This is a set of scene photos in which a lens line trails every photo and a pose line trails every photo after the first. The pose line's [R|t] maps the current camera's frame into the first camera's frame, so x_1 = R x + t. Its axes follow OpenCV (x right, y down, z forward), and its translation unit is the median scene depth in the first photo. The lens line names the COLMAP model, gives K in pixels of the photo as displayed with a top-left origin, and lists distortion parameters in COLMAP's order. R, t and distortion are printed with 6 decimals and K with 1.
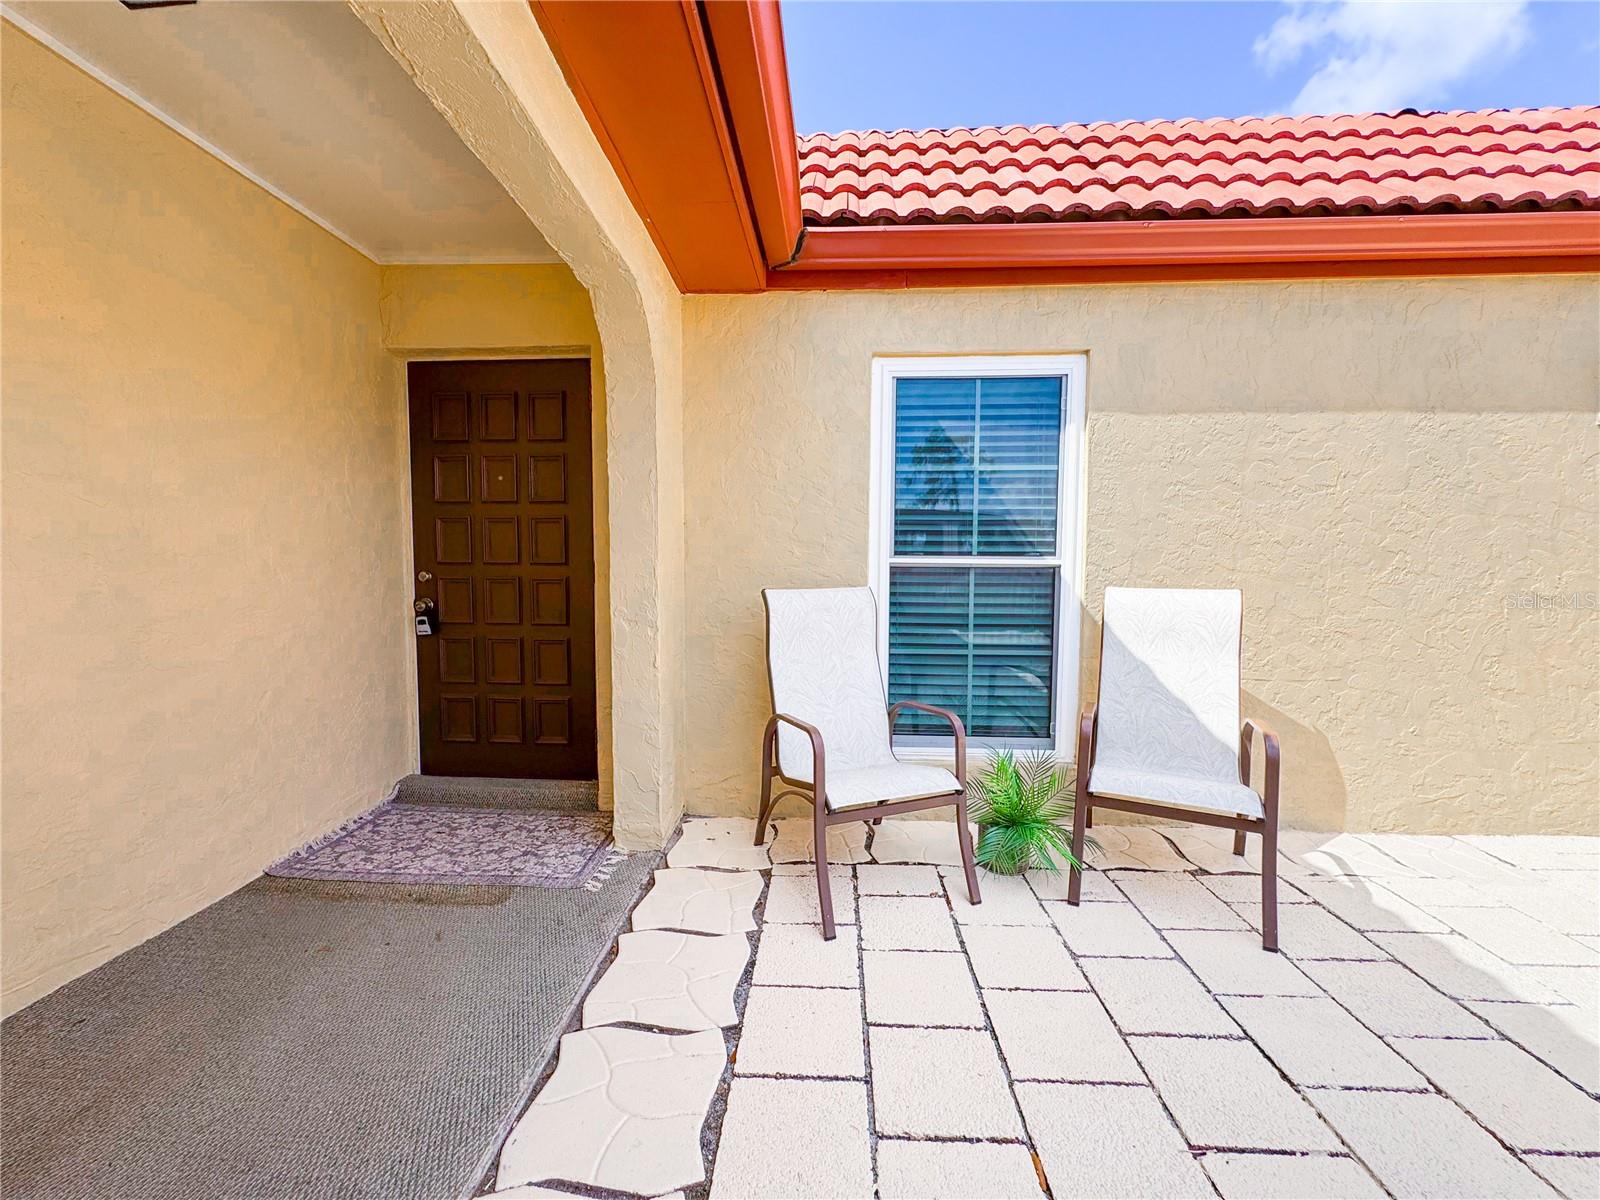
lens RADIAL K [[636.2, 0, 800.0], [0, 636.2, 600.0], [0, 0, 1]] dist [-0.000984, 0.000041]
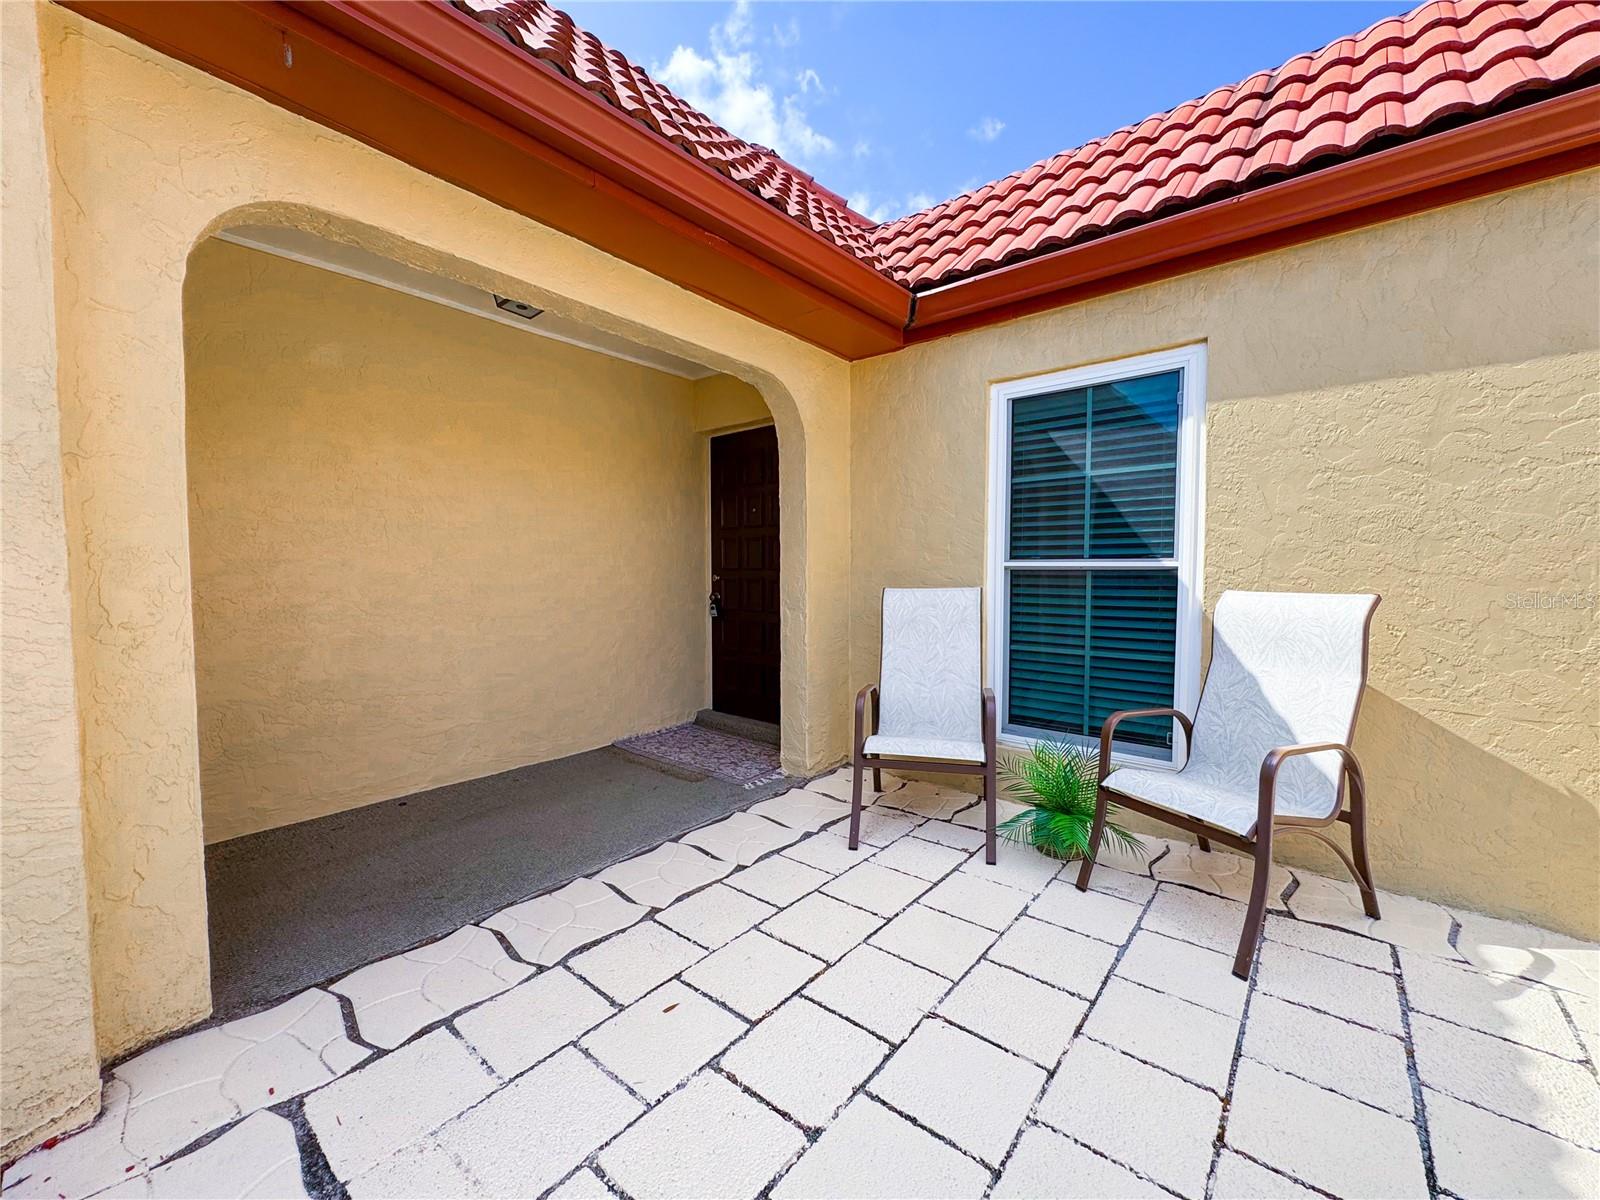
lens RADIAL K [[636.2, 0, 800.0], [0, 636.2, 600.0], [0, 0, 1]] dist [-0.000984, 0.000041]
pose [[0.800689, 0.022236, -0.598667, 0.540442], [-0.028889, 0.999581, -0.001510, 0.012410], [0.598383, 0.018504, 0.800997, -0.102256]]
